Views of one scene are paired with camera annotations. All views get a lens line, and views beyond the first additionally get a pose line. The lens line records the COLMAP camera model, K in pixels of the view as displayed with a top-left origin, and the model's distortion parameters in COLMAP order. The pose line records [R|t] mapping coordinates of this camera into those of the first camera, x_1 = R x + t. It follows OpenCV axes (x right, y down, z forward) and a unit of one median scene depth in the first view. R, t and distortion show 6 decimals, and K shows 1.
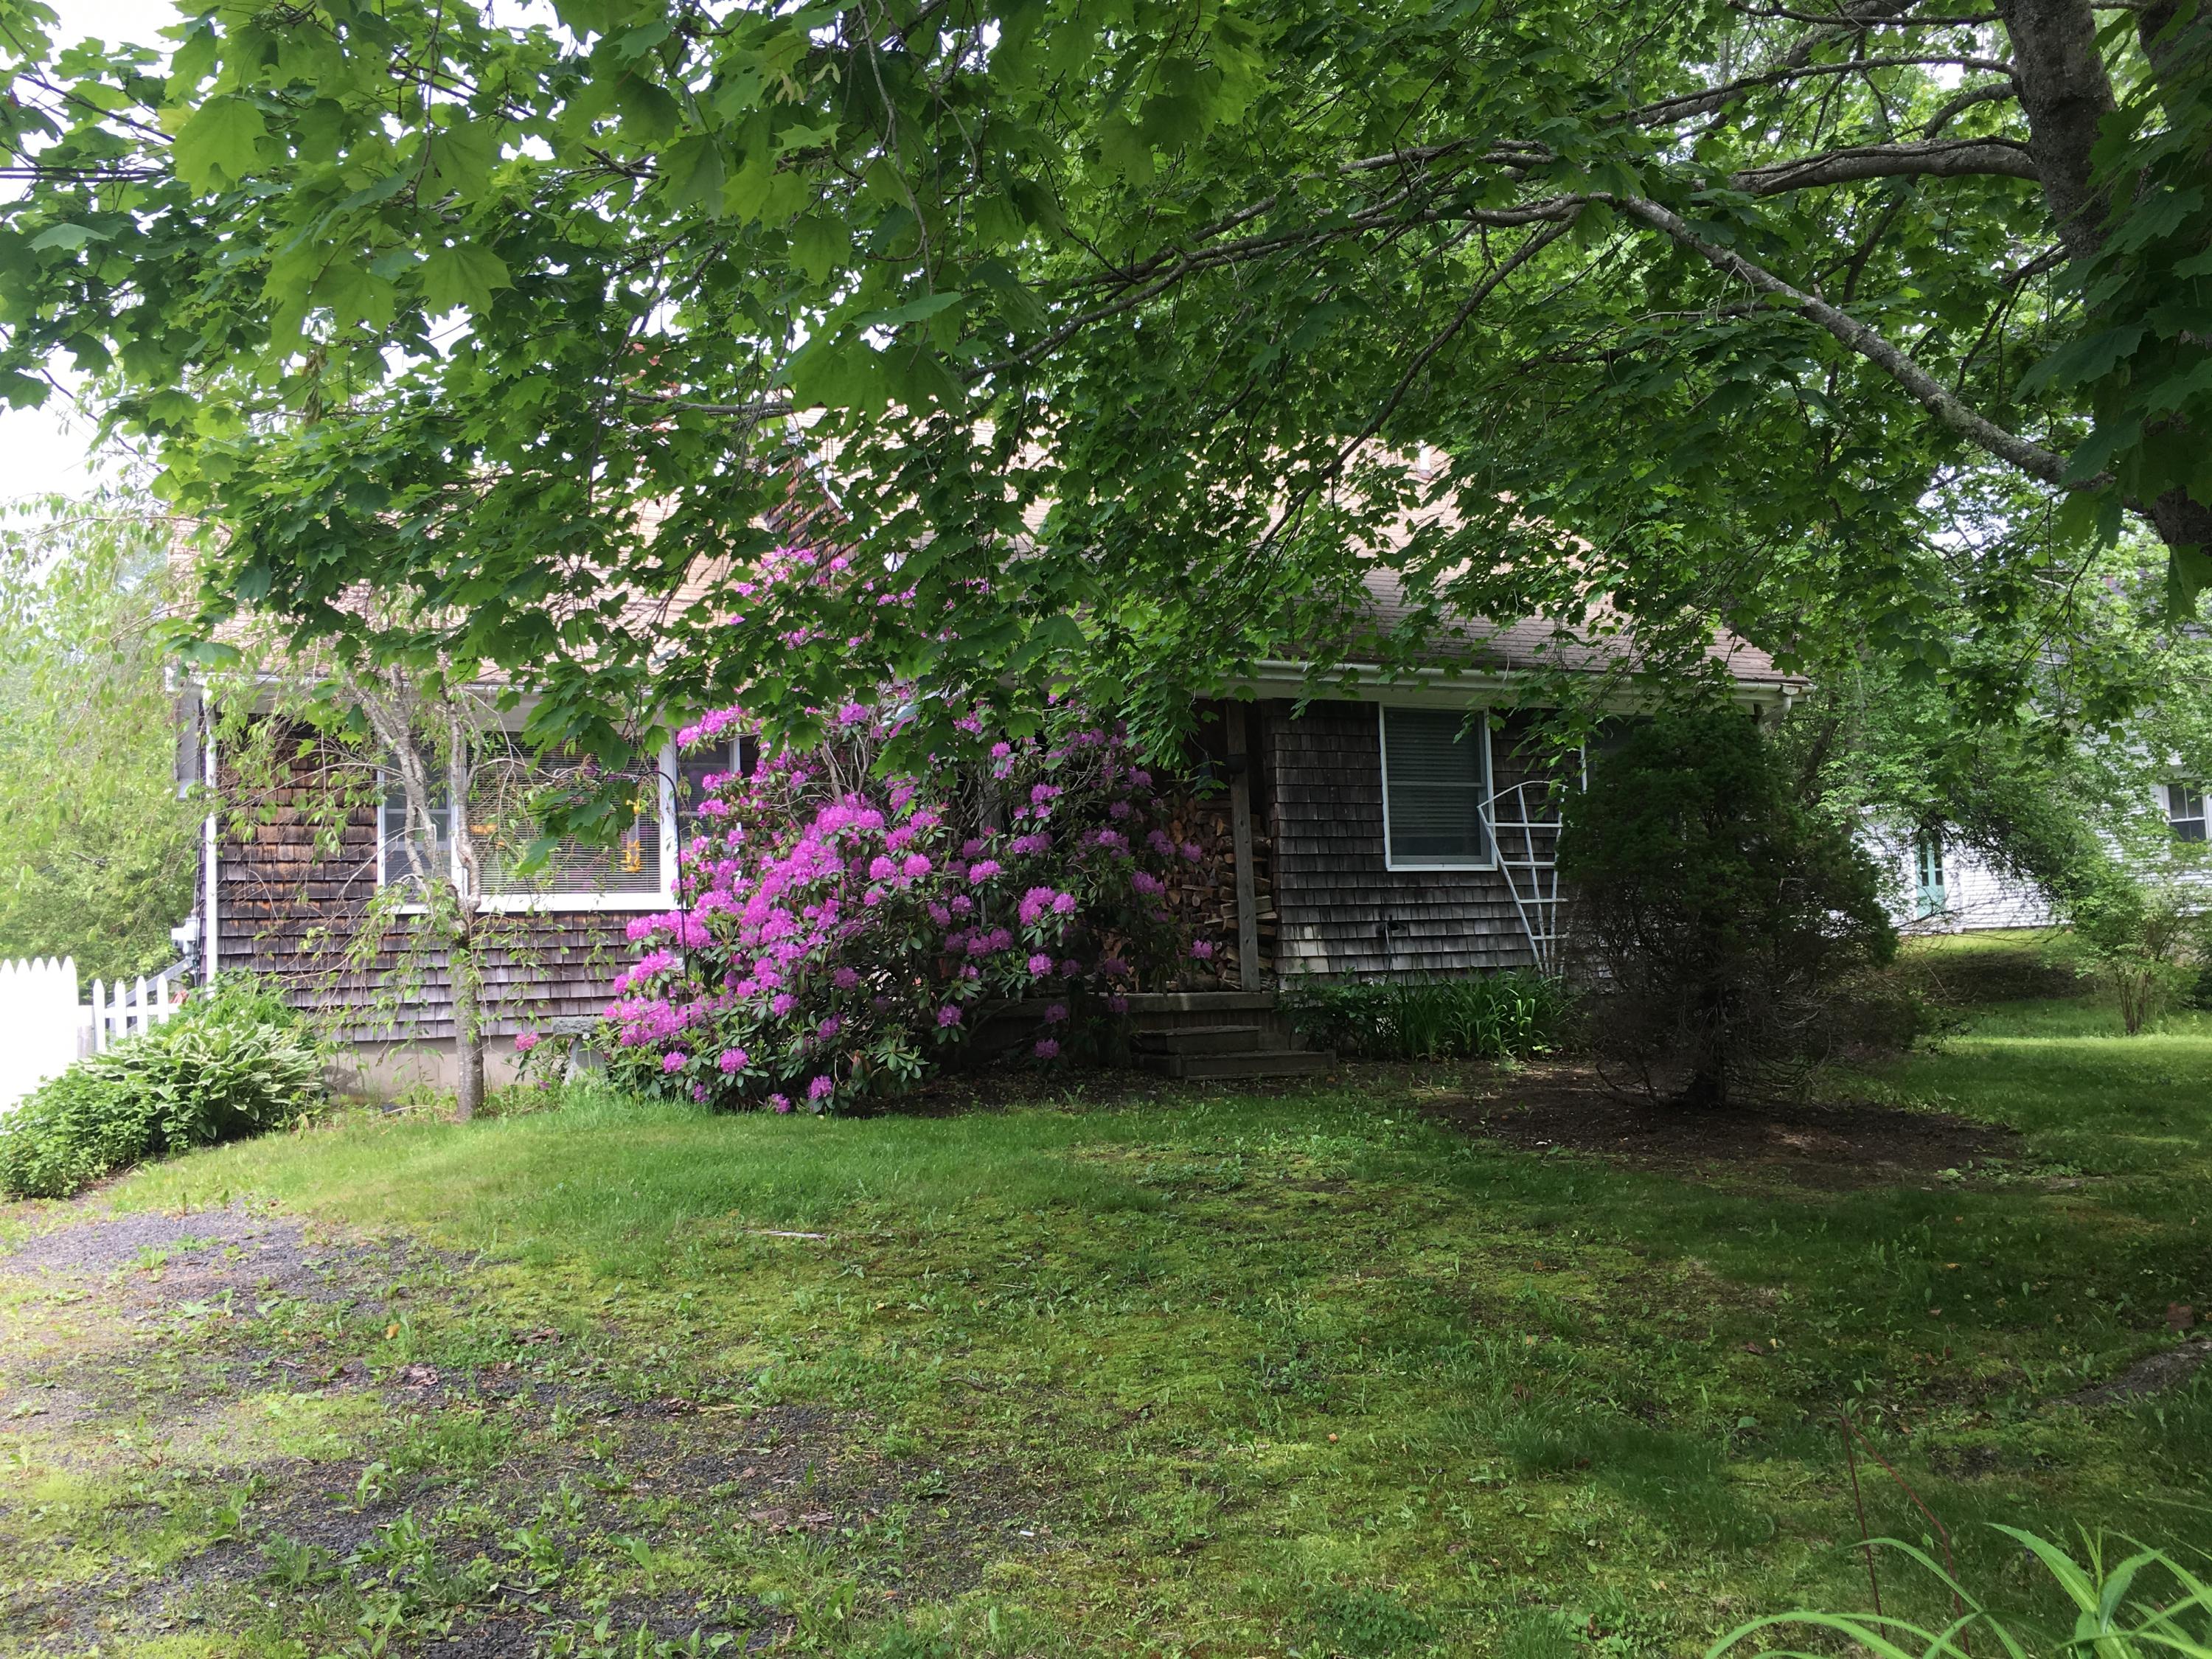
lens RADIAL K [[1882.1, 0, 1106.0], [0, 1882.1, 829.5], [0, 0, 1]] dist [0.002263, -0.001168]
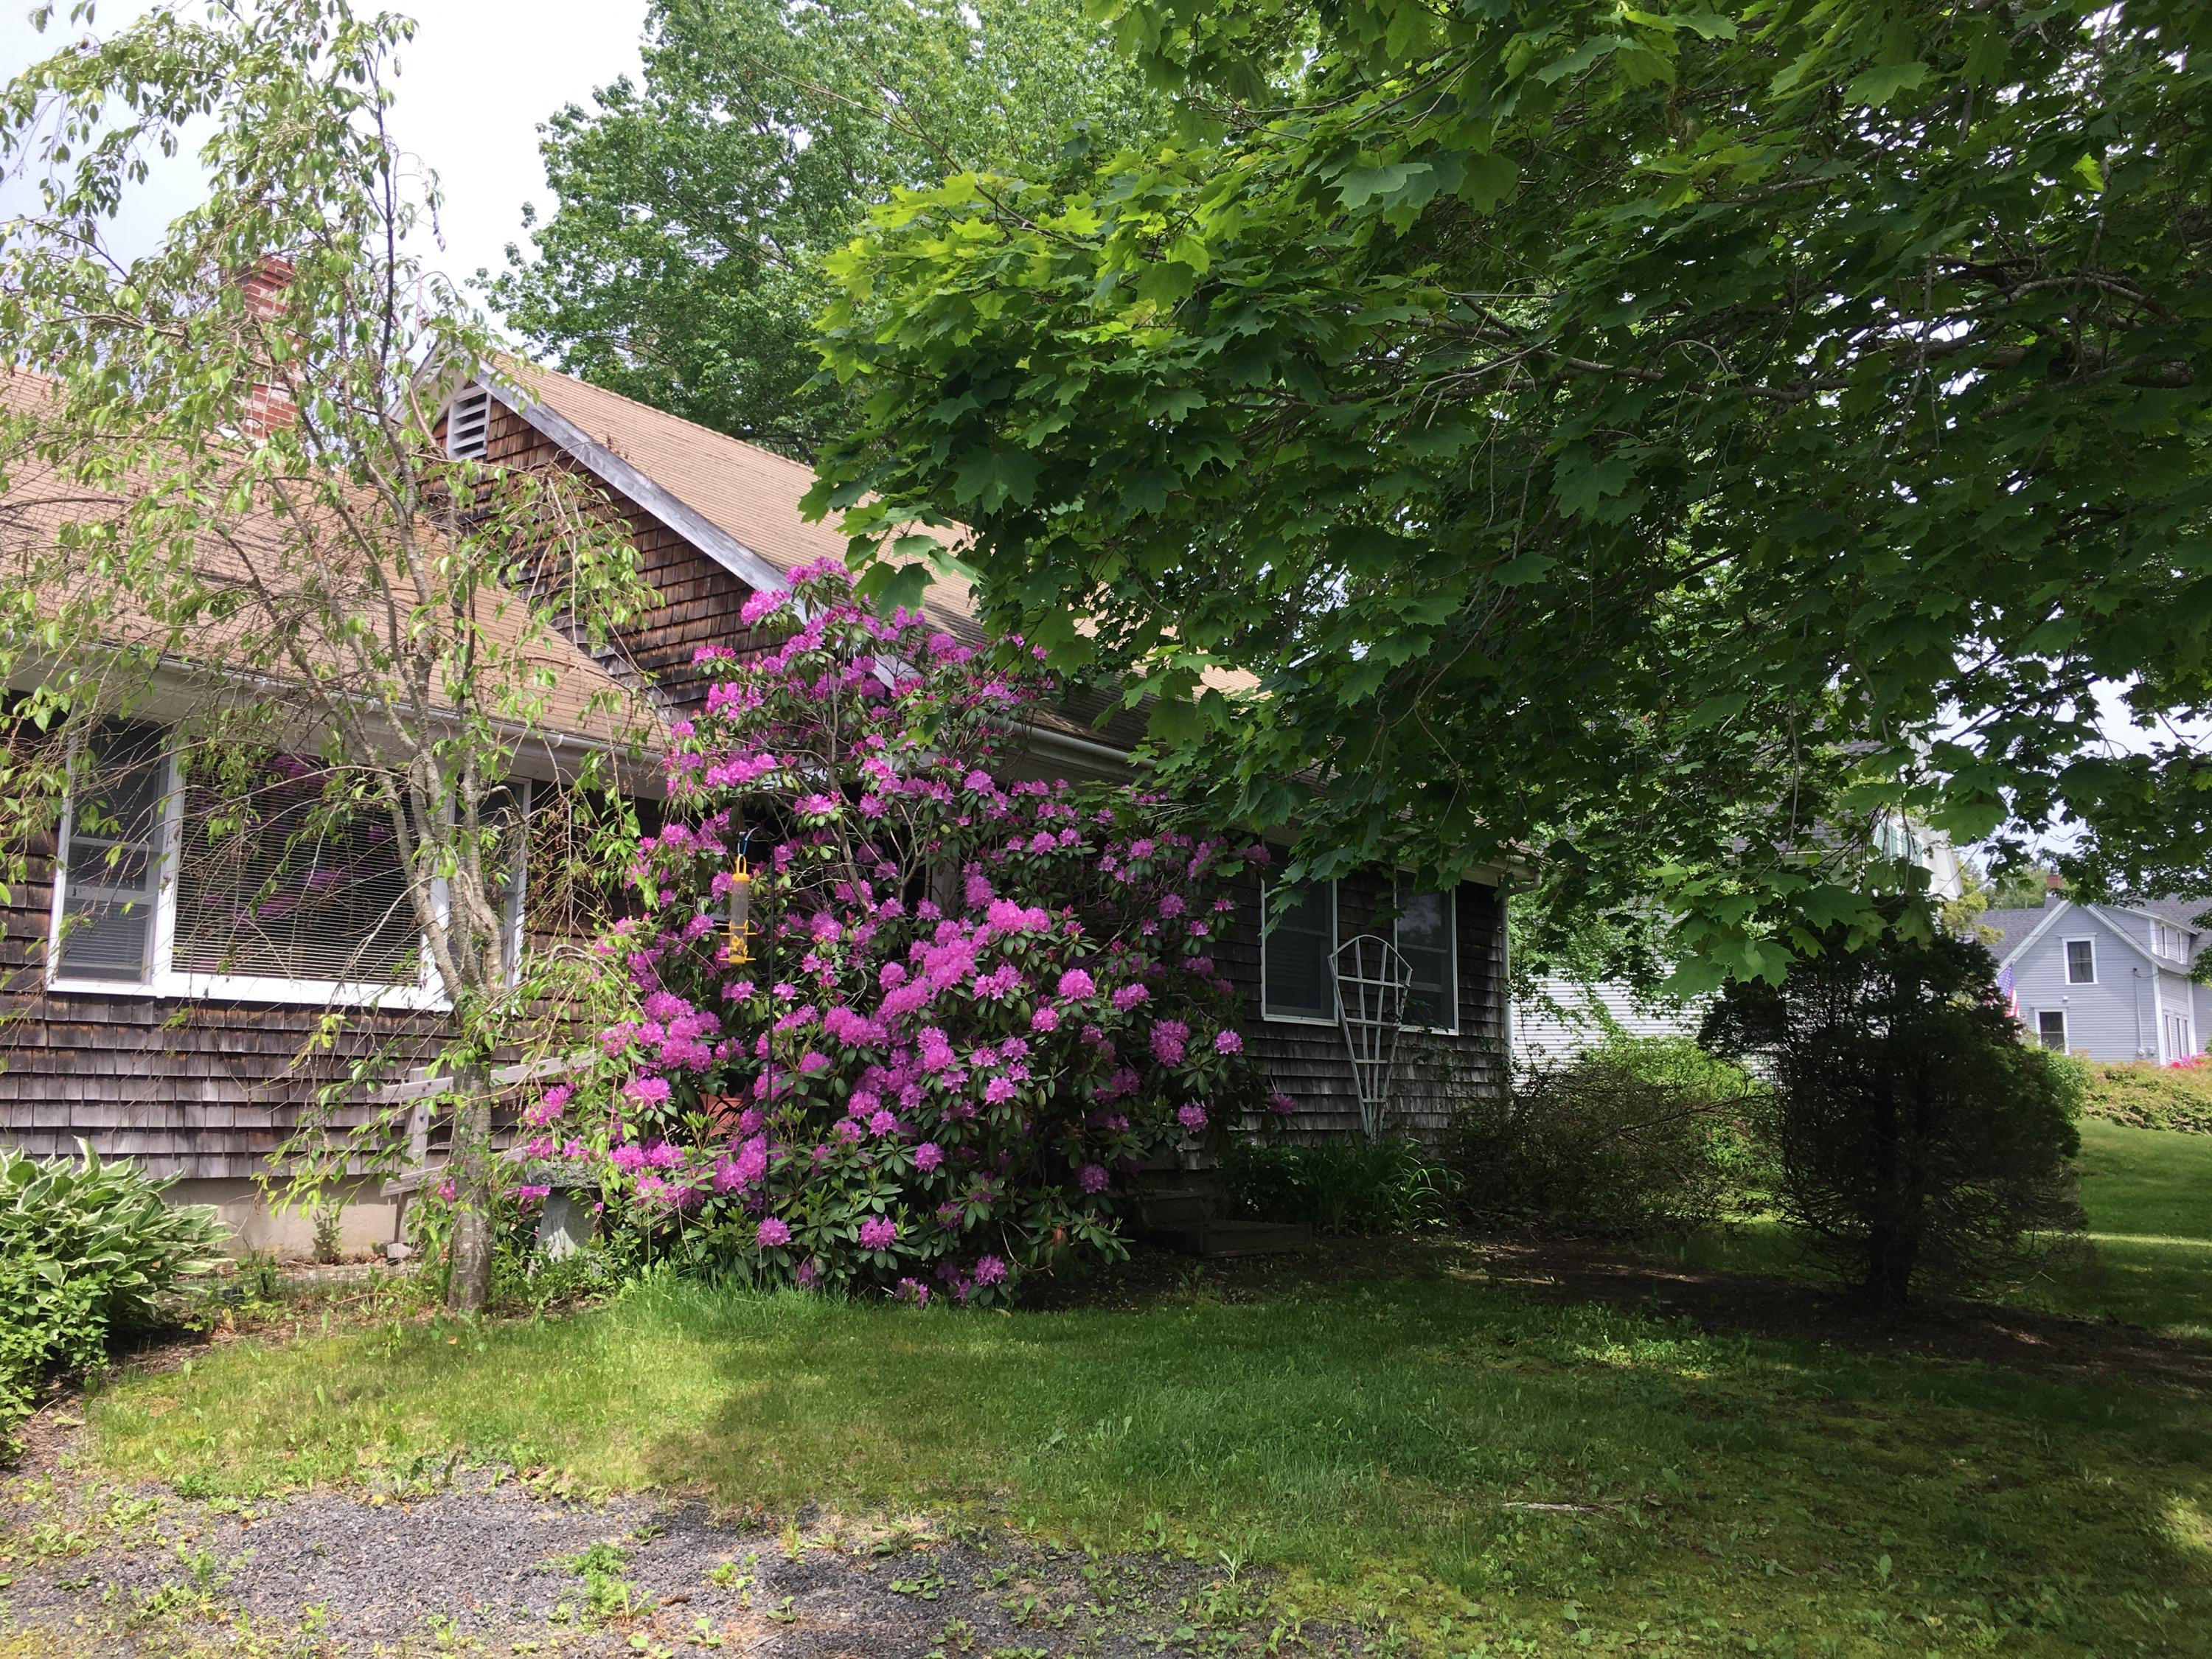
lens RADIAL K [[1882.1, 0, 1106.0], [0, 1882.1, 829.5], [0, 0, 1]] dist [0.002263, -0.001168]
pose [[0.868929, 0.113104, 0.481840, -0.376200], [-0.076518, 0.992533, -0.094991, 0.023088], [-0.488986, 0.045671, 0.871095, 0.239228]]
